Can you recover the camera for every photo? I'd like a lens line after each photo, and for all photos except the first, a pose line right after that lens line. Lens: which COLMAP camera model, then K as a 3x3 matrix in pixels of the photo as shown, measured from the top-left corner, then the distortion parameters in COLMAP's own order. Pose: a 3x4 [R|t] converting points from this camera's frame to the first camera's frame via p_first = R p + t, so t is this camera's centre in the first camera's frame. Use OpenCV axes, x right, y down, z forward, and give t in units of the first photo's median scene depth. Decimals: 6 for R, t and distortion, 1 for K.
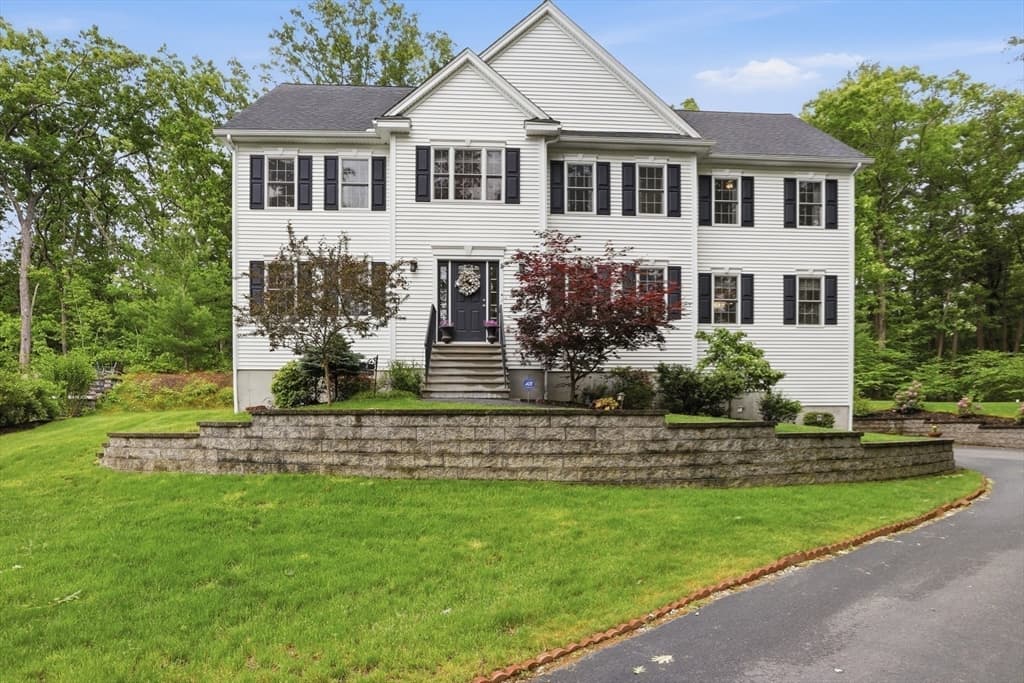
lens RADIAL K [[561.0, 0, 514.4], [0, 561.0, 436.7], [0, 0, 1]] dist [-0.018833, 0.002921]
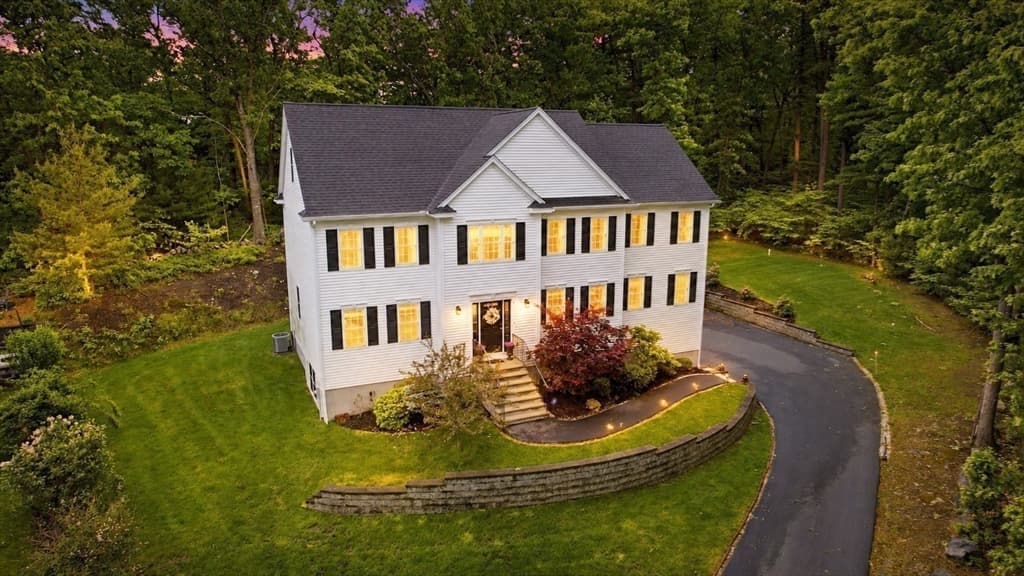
lens RADIAL K [[647.5, 0, 512.0], [0, 647.5, 288.0], [0, 0, 1]] dist [-0.034050, 0.000494]
pose [[0.926999, -0.079460, 0.366551, -0.643151], [0.010591, 0.982456, 0.186192, -0.659856], [-0.374915, -0.168718, 0.911577, -0.529582]]
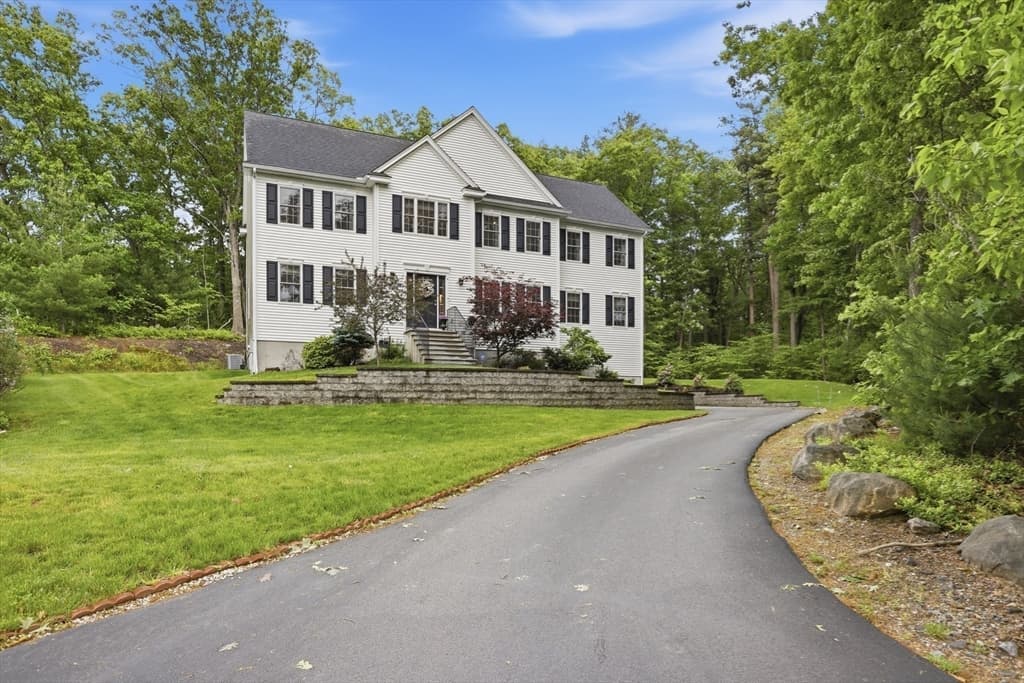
lens RADIAL K [[602.1, 0, 488.4], [0, 602.1, 413.4], [0, 0, 1]] dist [0.001532, 0.000794]
pose [[0.938441, -0.004199, 0.345413, -0.486497], [0.008312, 0.999911, -0.010426, 0.077042], [-0.345338, 0.012655, 0.938393, -0.571486]]
